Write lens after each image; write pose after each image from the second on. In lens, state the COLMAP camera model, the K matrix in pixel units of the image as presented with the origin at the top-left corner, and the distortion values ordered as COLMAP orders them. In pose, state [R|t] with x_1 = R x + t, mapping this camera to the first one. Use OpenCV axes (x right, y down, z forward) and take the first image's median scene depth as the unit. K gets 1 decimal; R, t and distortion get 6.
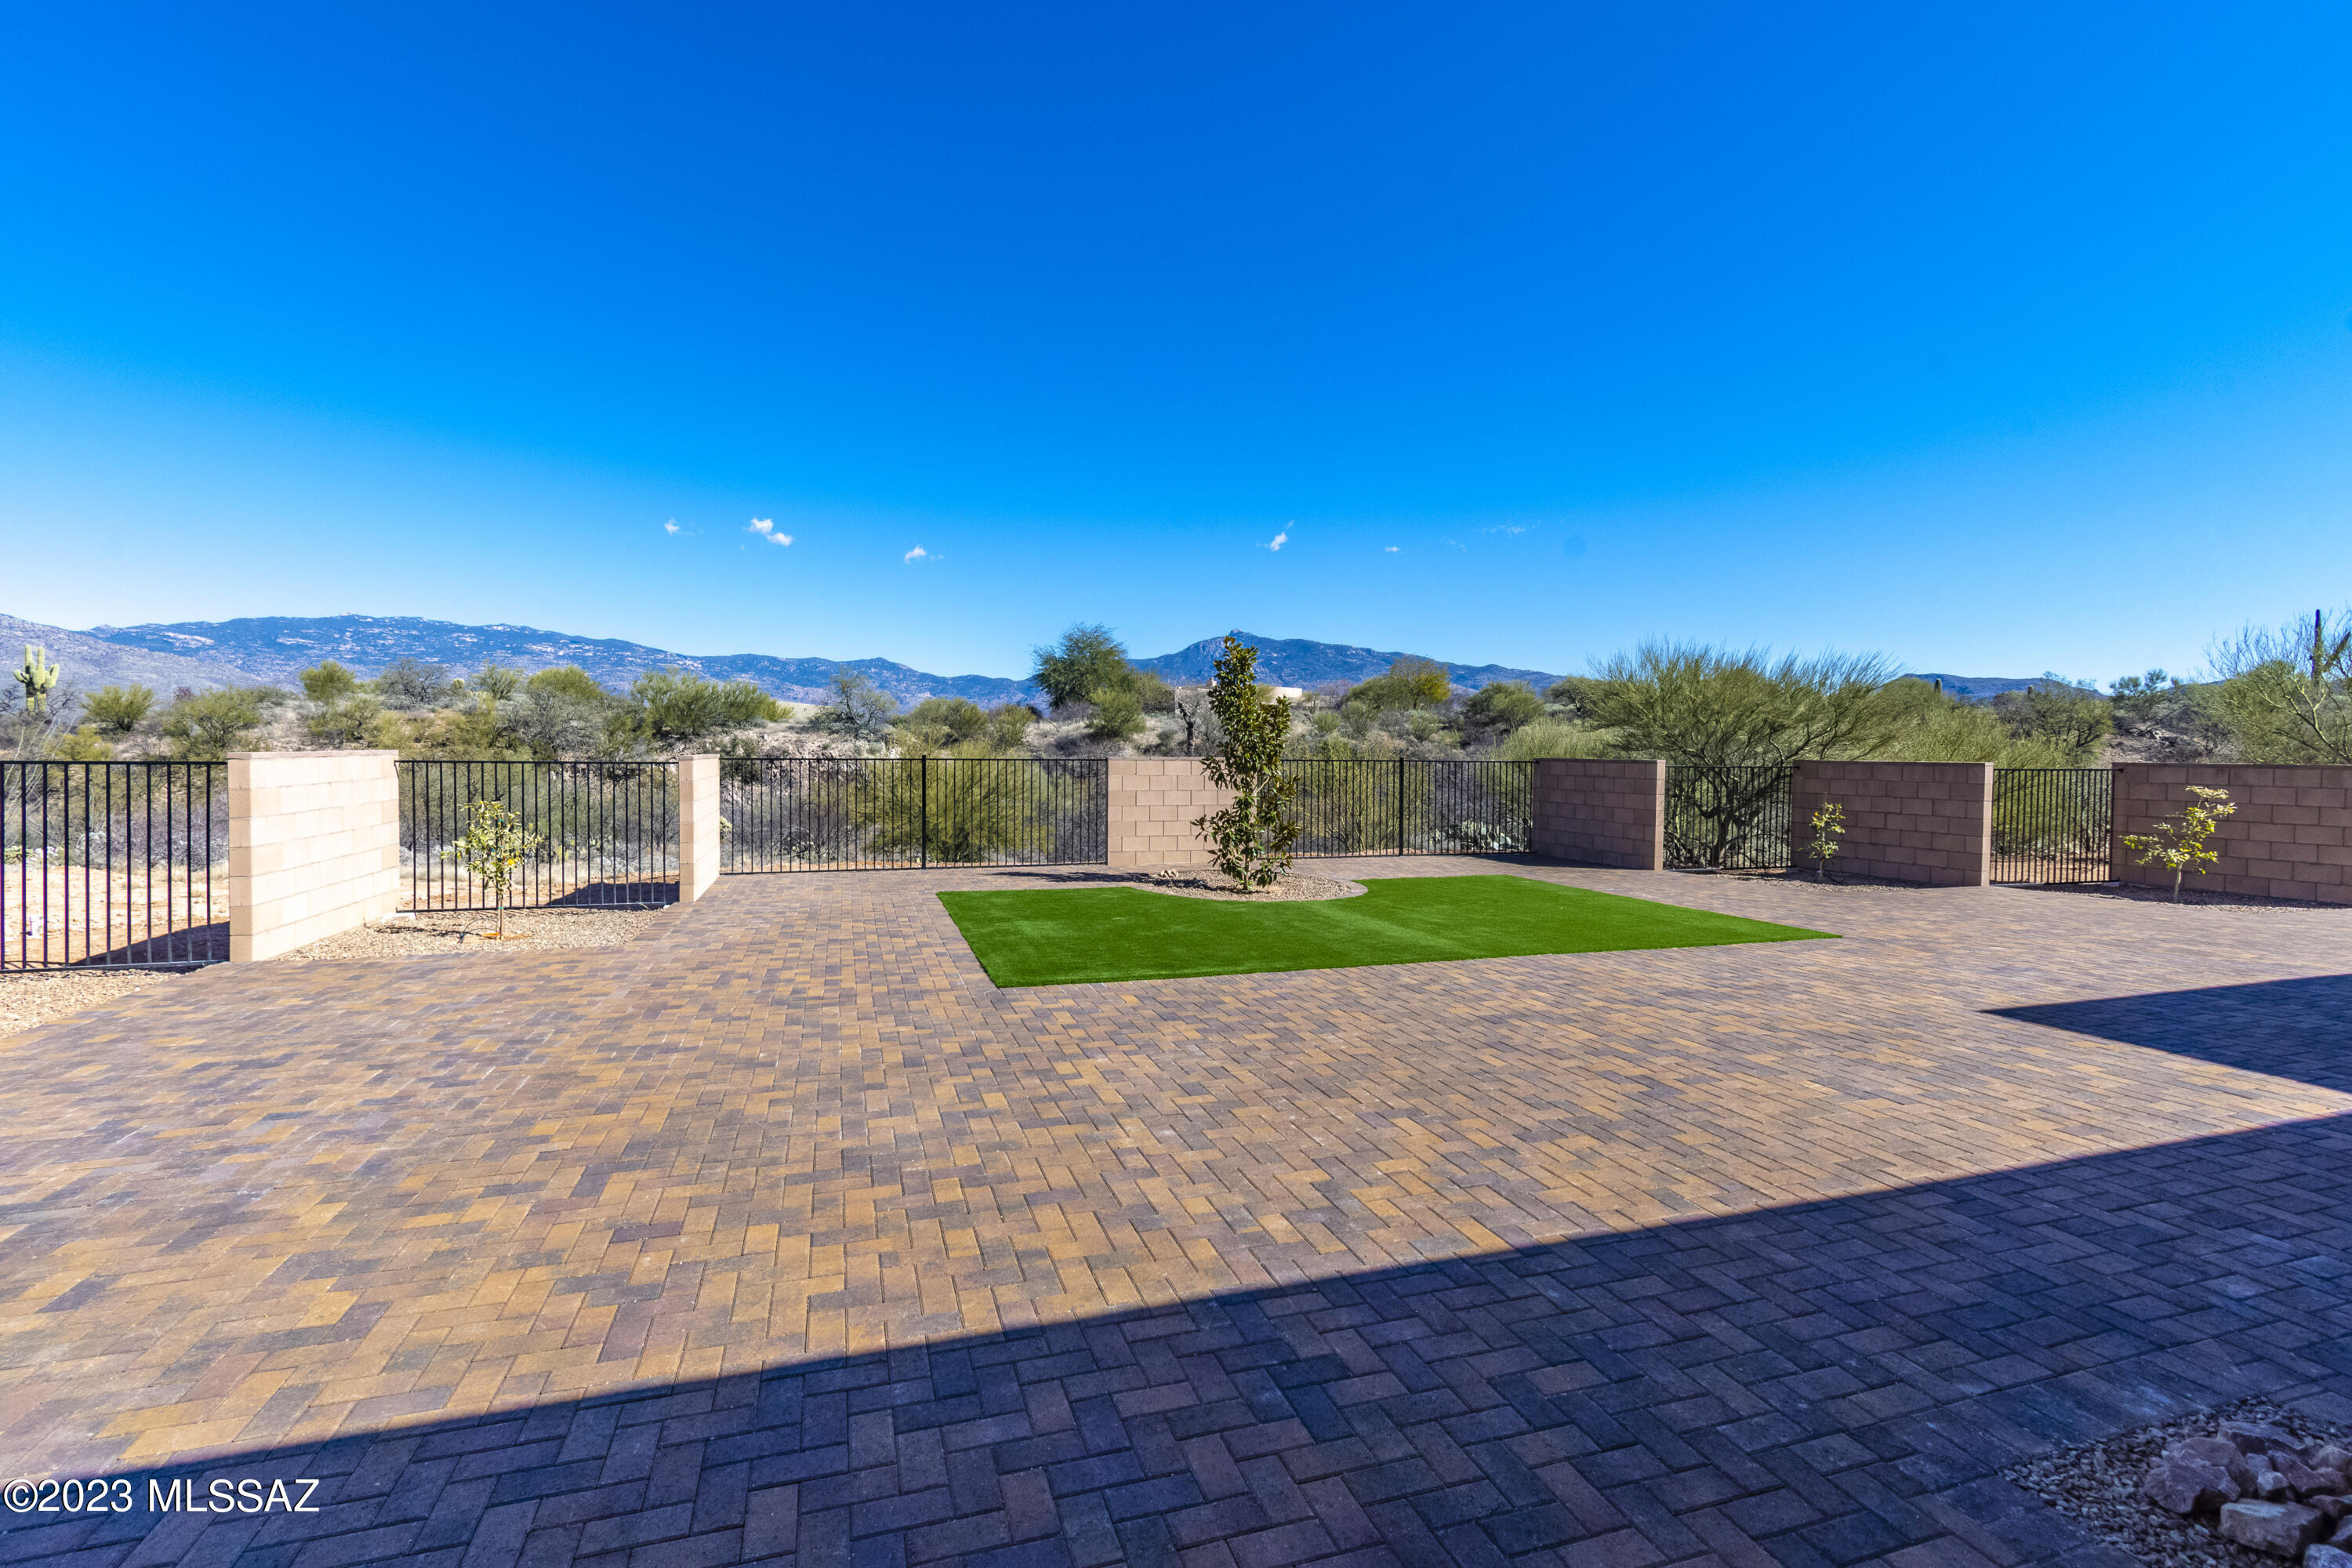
lens RADIAL K [[1035.8, 0, 1157.9], [0, 1035.8, 771.4], [0, 0, 1]] dist [0.002825, -0.001276]
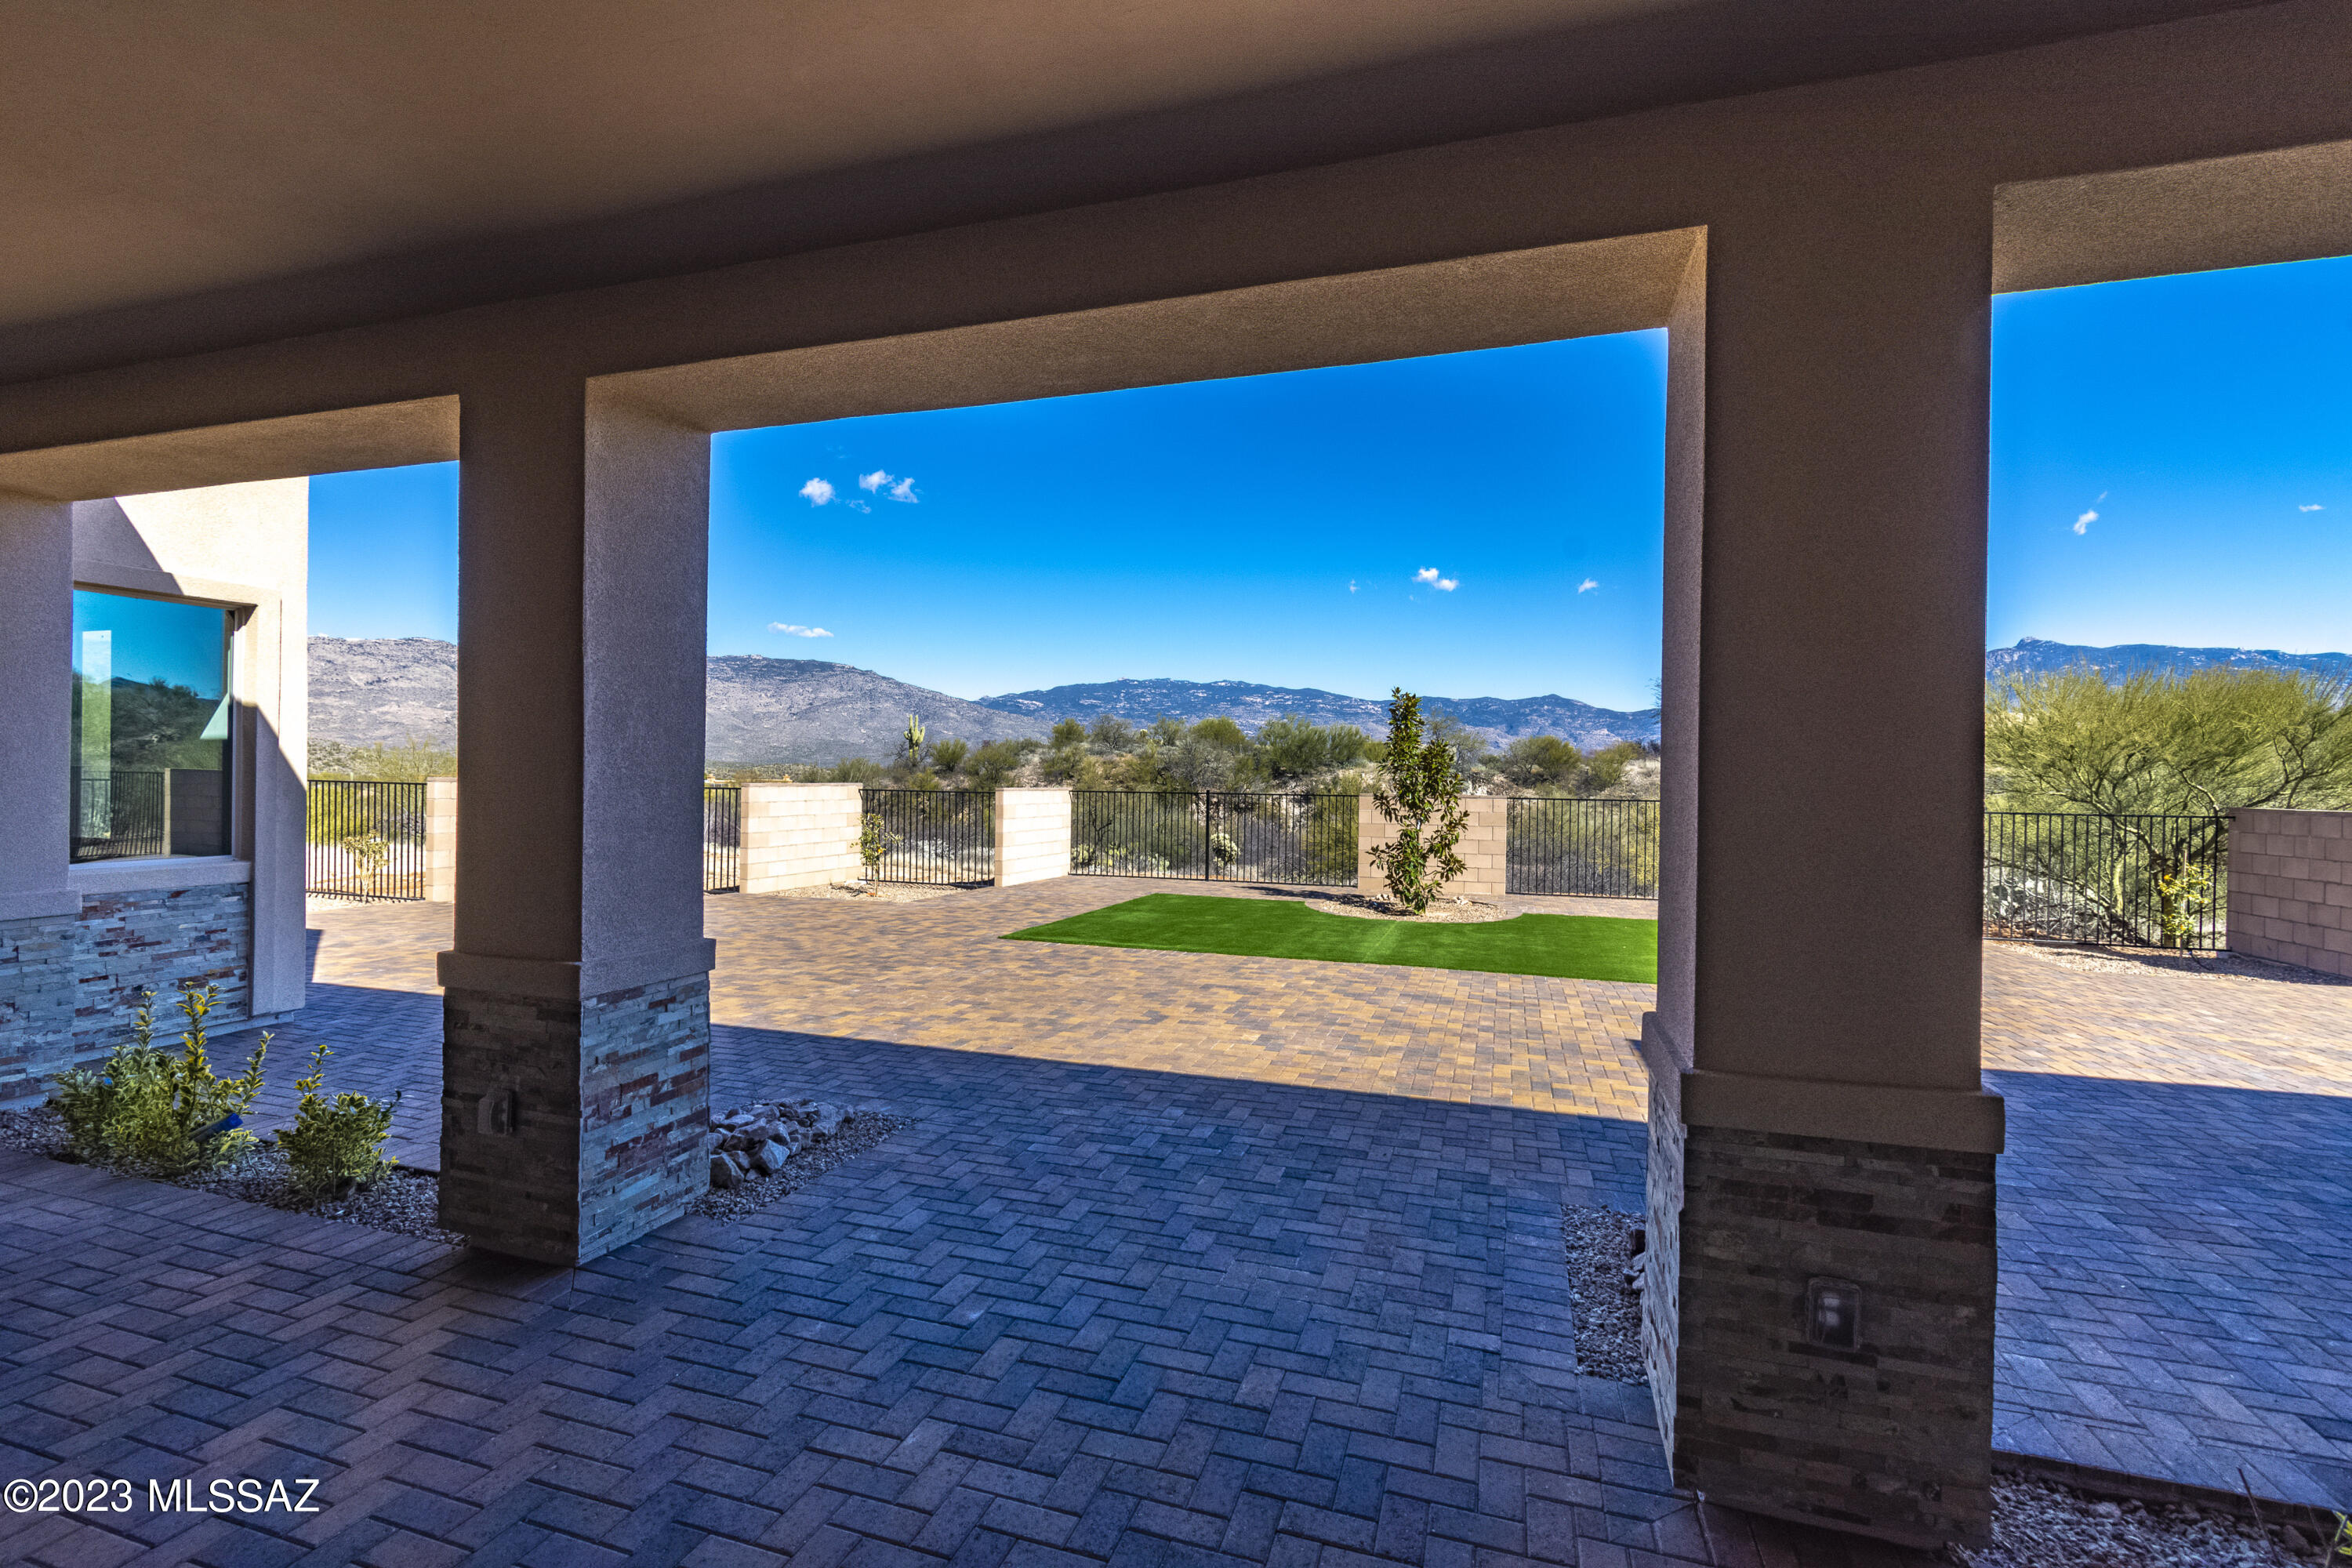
lens RADIAL K [[1035.8, 0, 1165.2], [0, 1035.8, 787.8], [0, 0, 1]] dist [0.002825, -0.001276]
pose [[0.813766, 0.007807, -0.581141, 0.478531], [-0.020505, 0.999673, -0.015283, 0.001838], [0.580831, 0.024353, 0.813660, -0.058616]]
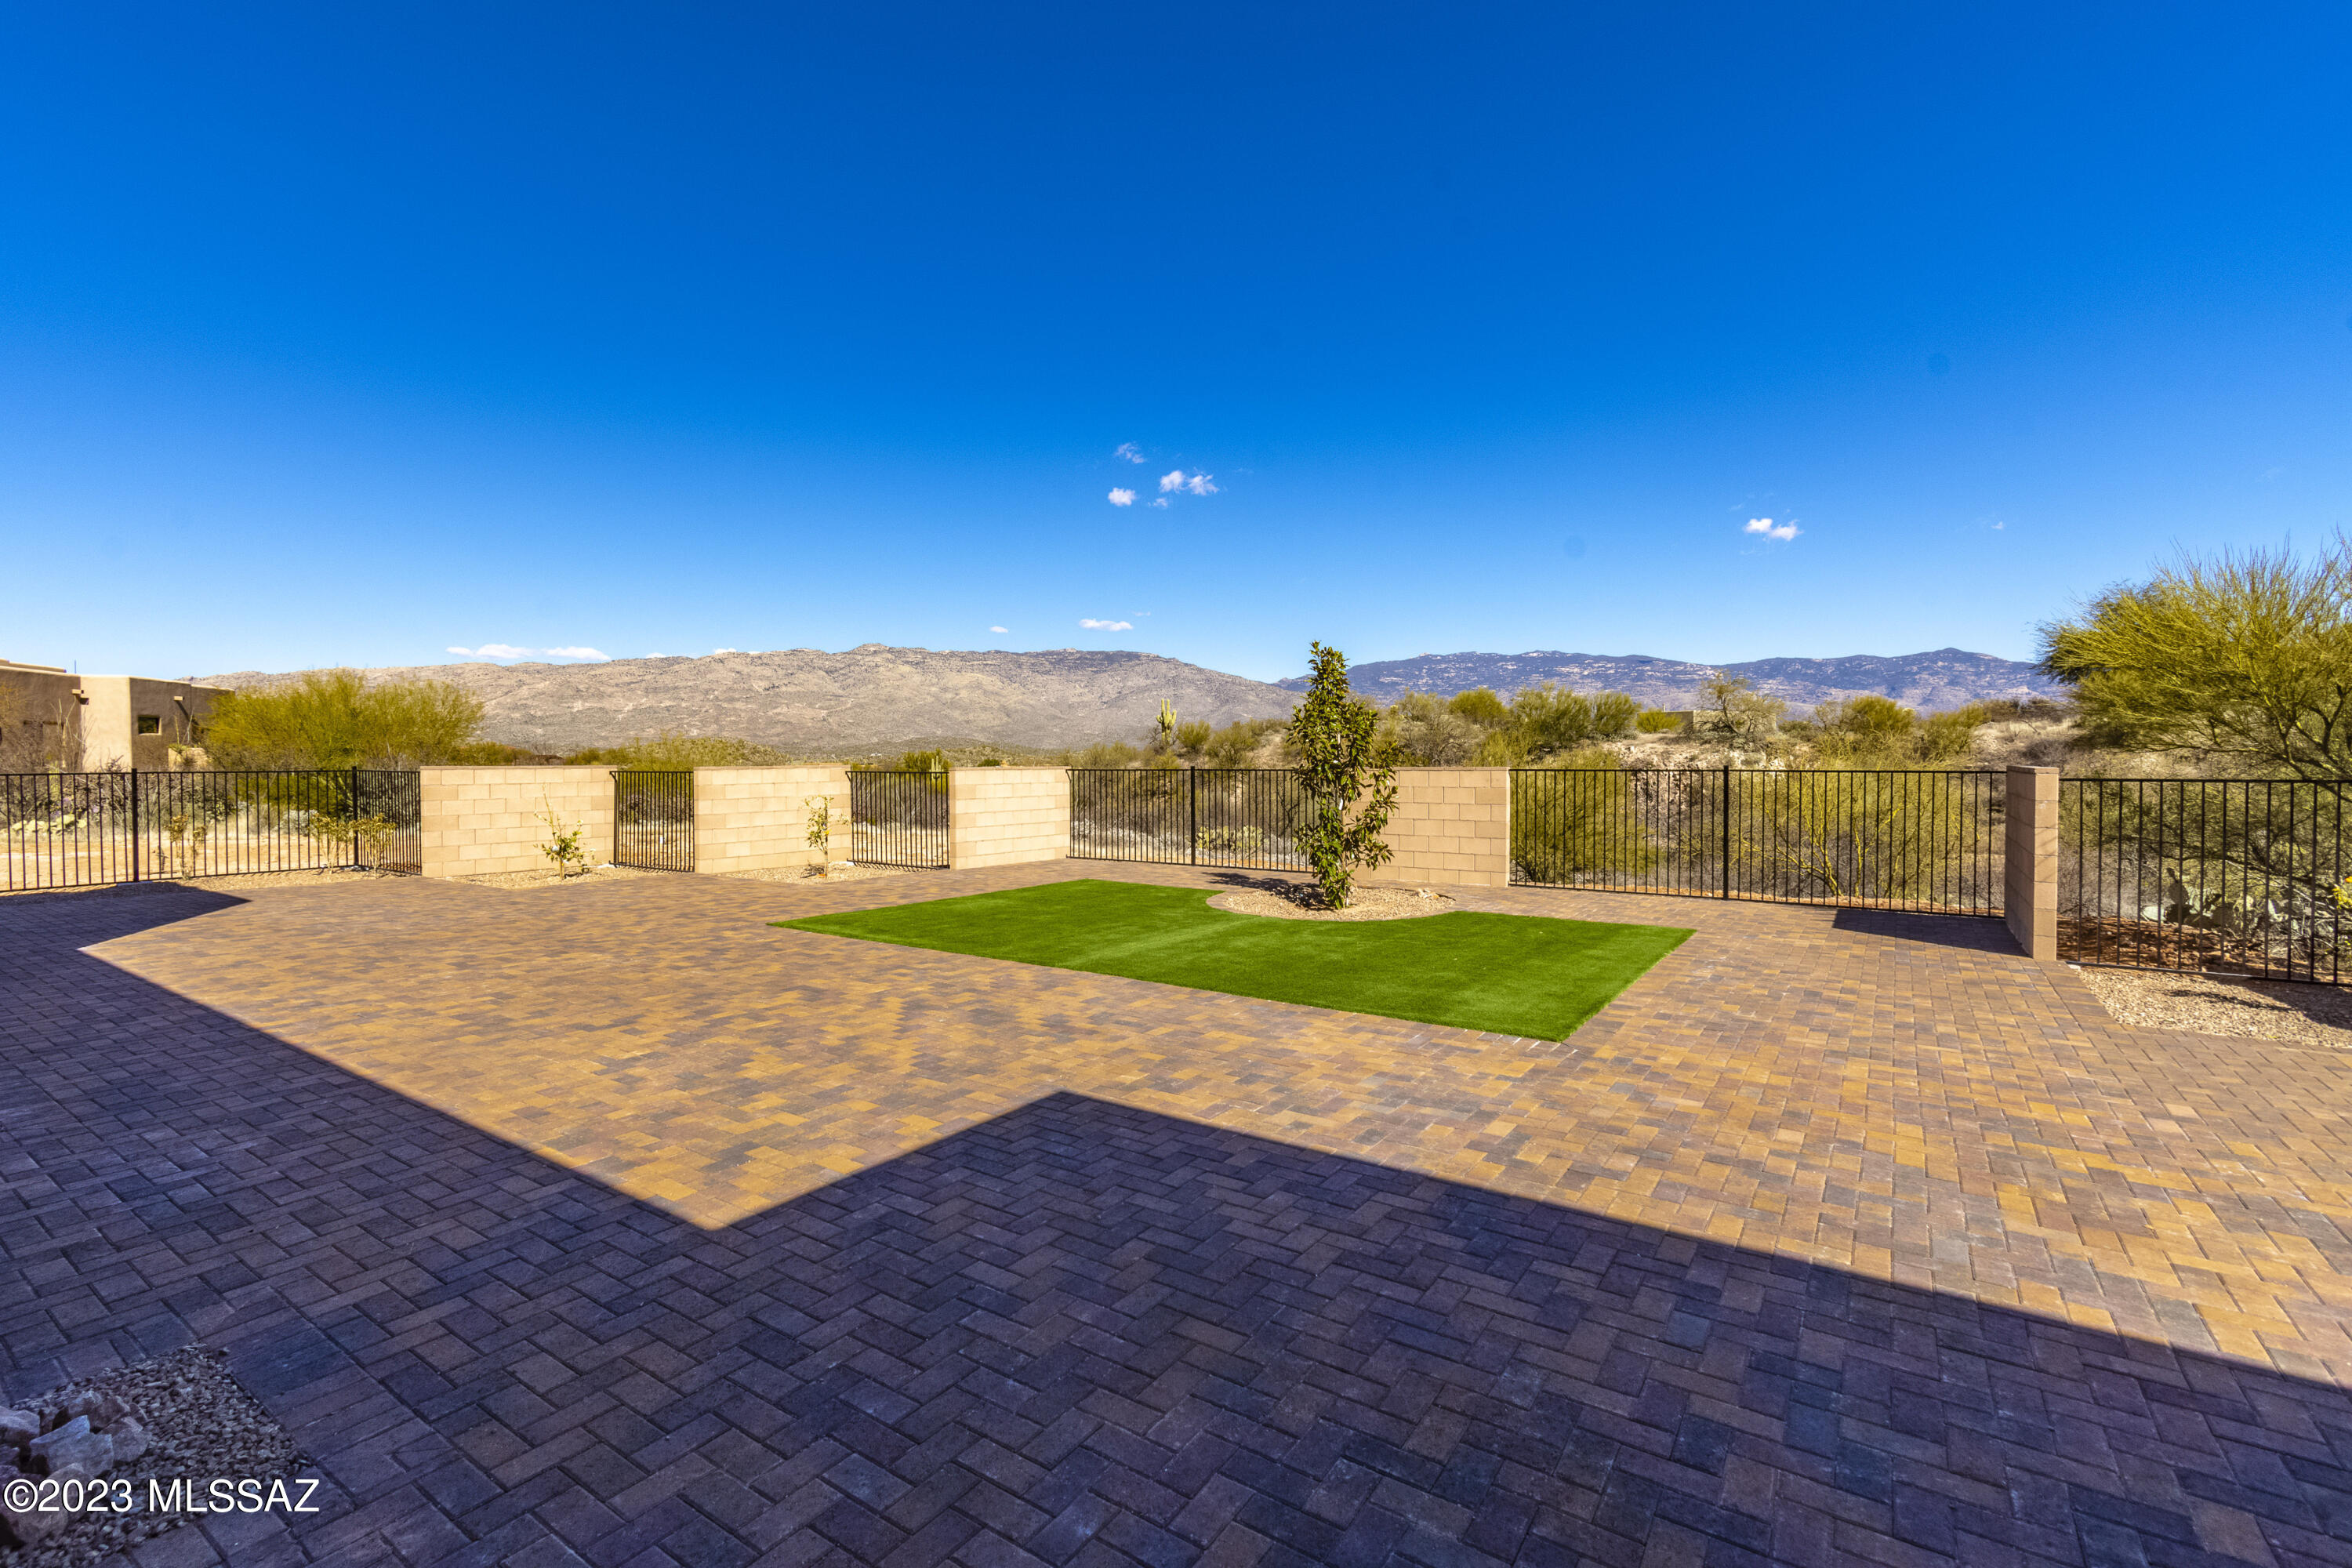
lens RADIAL K [[1035.8, 0, 1155.8], [0, 1035.8, 779.3], [0, 0, 1]] dist [0.002825, -0.001276]
pose [[0.608078, 0.004007, -0.793867, 0.681177], [-0.007881, 0.999968, -0.000989, 0.000040], [0.793838, 0.006858, 0.608090, 0.275893]]
